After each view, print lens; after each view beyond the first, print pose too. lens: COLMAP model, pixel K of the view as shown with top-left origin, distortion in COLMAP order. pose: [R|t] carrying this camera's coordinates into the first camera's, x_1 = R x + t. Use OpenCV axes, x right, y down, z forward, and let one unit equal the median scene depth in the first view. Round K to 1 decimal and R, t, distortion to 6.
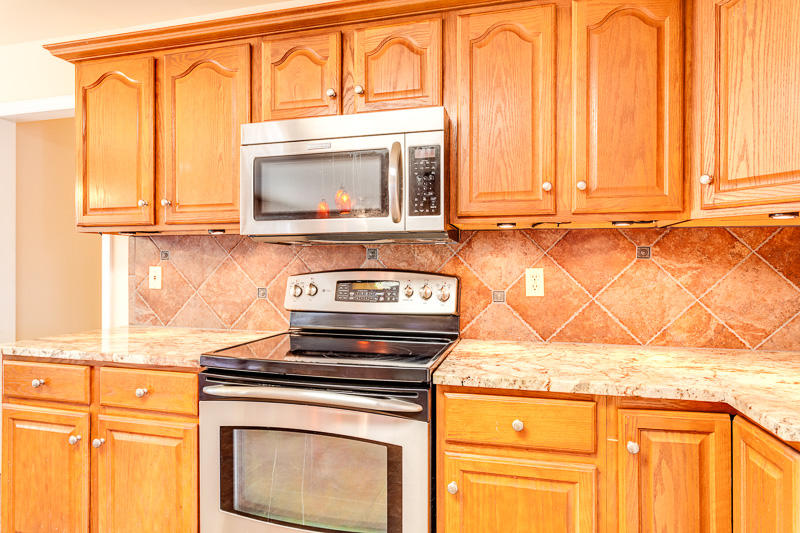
lens RADIAL K [[453.4, 0, 400.0], [0, 453.4, 266.5], [0, 0, 1]] dist [-0.011494, 0.003116]
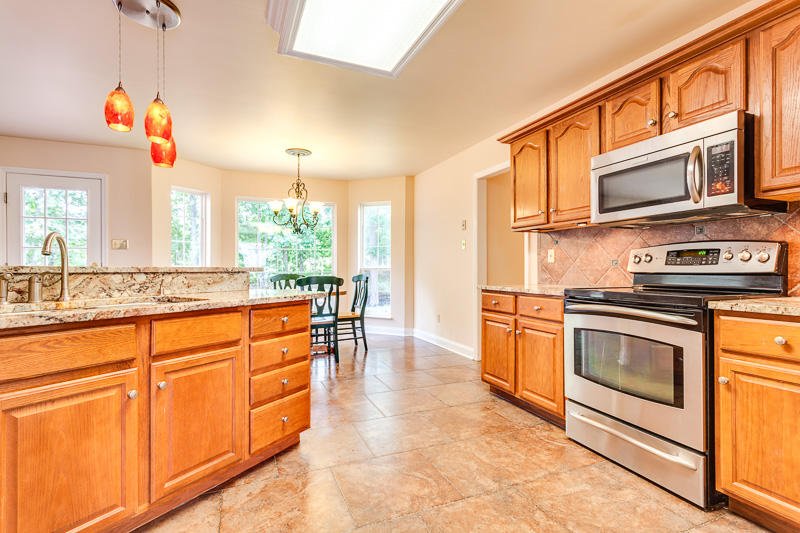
lens RADIAL K [[381.4, 0, 400.0], [0, 381.4, 266.5], [0, 0, 1]] dist [0.002195, 0.001054]
pose [[0.597664, -0.006991, -0.801716, 0.354605], [0.002310, 0.999973, -0.006998, 0.097305], [0.801743, 0.002330, 0.597664, -0.411523]]
